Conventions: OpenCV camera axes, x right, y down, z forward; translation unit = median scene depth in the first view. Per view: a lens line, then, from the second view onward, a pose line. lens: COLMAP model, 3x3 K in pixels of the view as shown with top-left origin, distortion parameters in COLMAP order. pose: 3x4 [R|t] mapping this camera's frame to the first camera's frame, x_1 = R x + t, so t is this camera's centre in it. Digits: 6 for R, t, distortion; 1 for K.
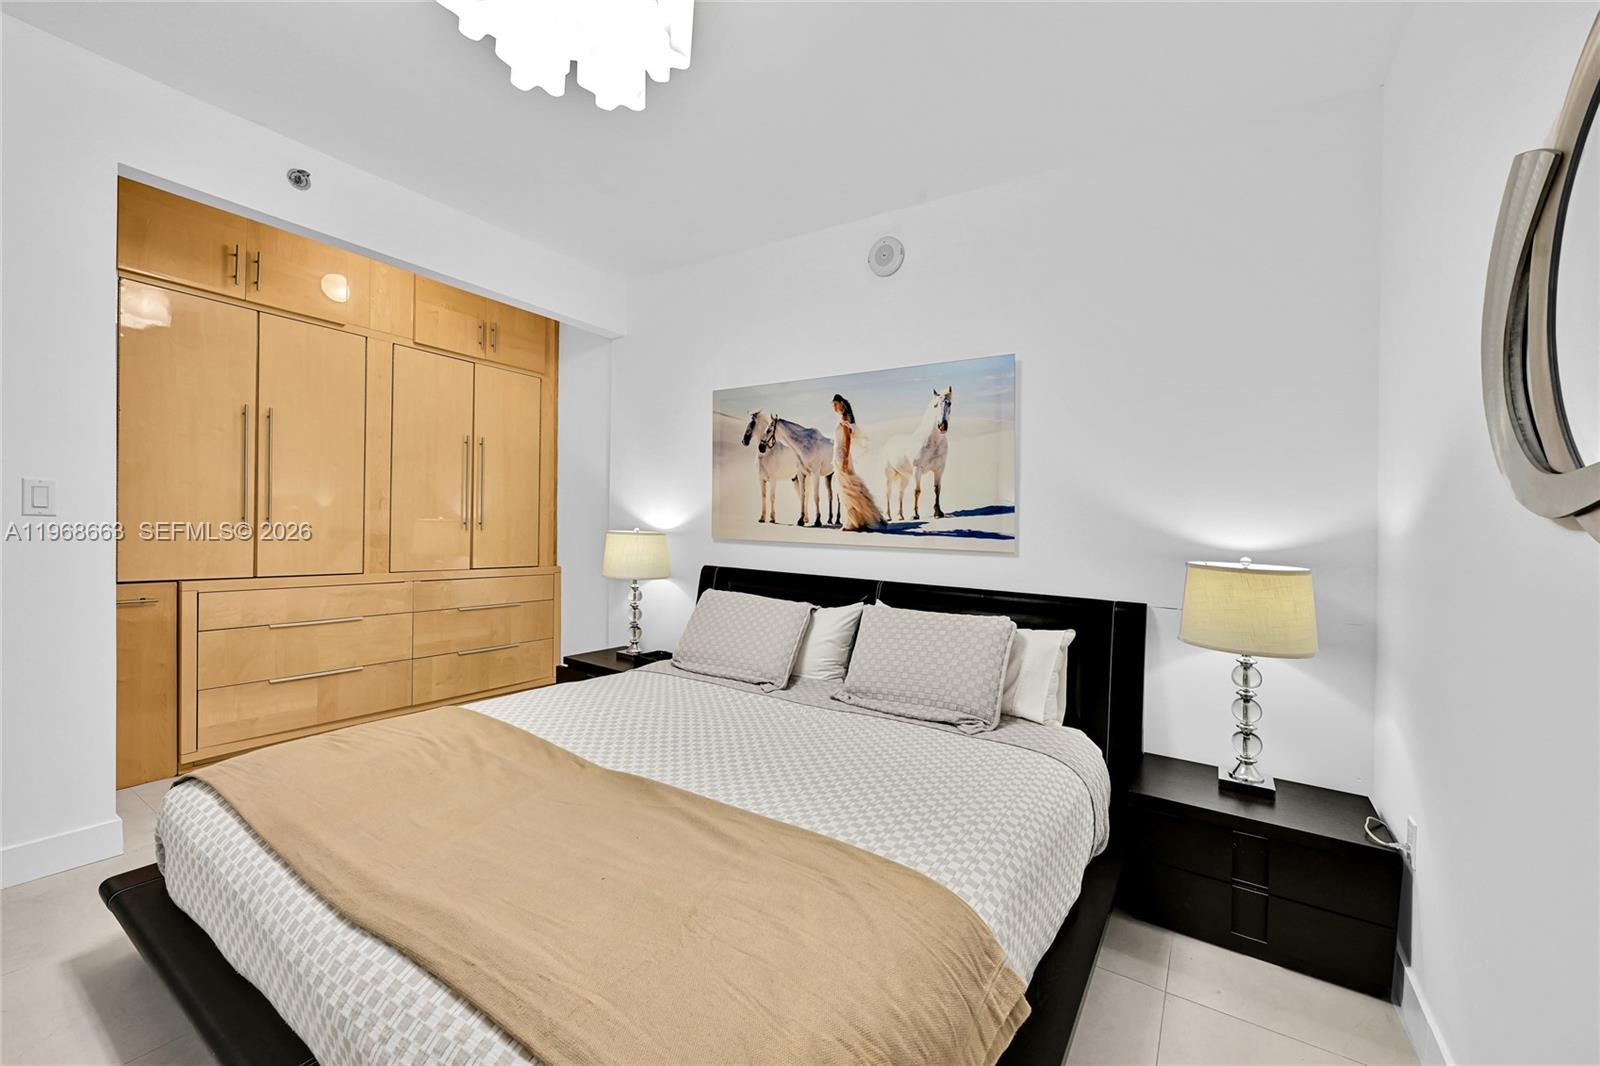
lens RADIAL K [[651.2, 0, 789.0], [0, 651.2, 528.5], [0, 0, 1]] dist [0.014722, 0.000564]
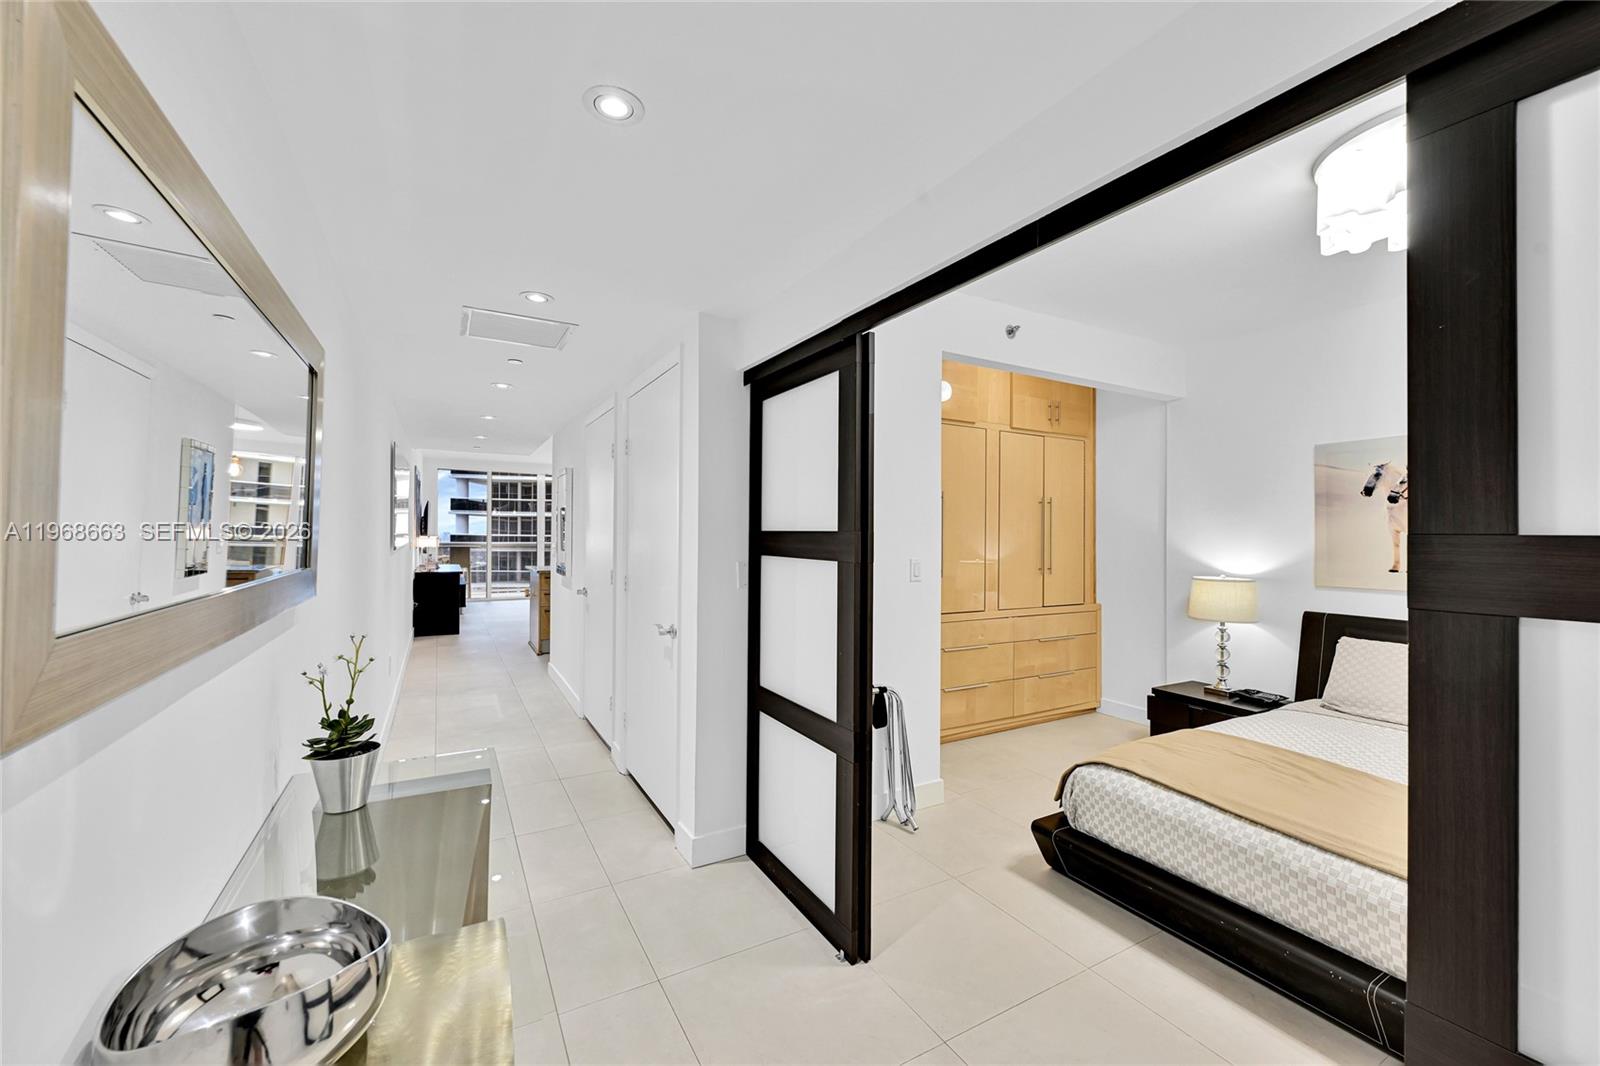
lens RADIAL K [[651.2, 0, 793.4], [0, 651.2, 537.3], [0, 0, 1]] dist [0.014722, 0.000564]
pose [[0.900397, -0.023170, -0.434452, -0.405205], [0.018975, 0.999722, -0.013991, -0.062250], [0.434656, 0.004354, 0.900586, -0.306249]]
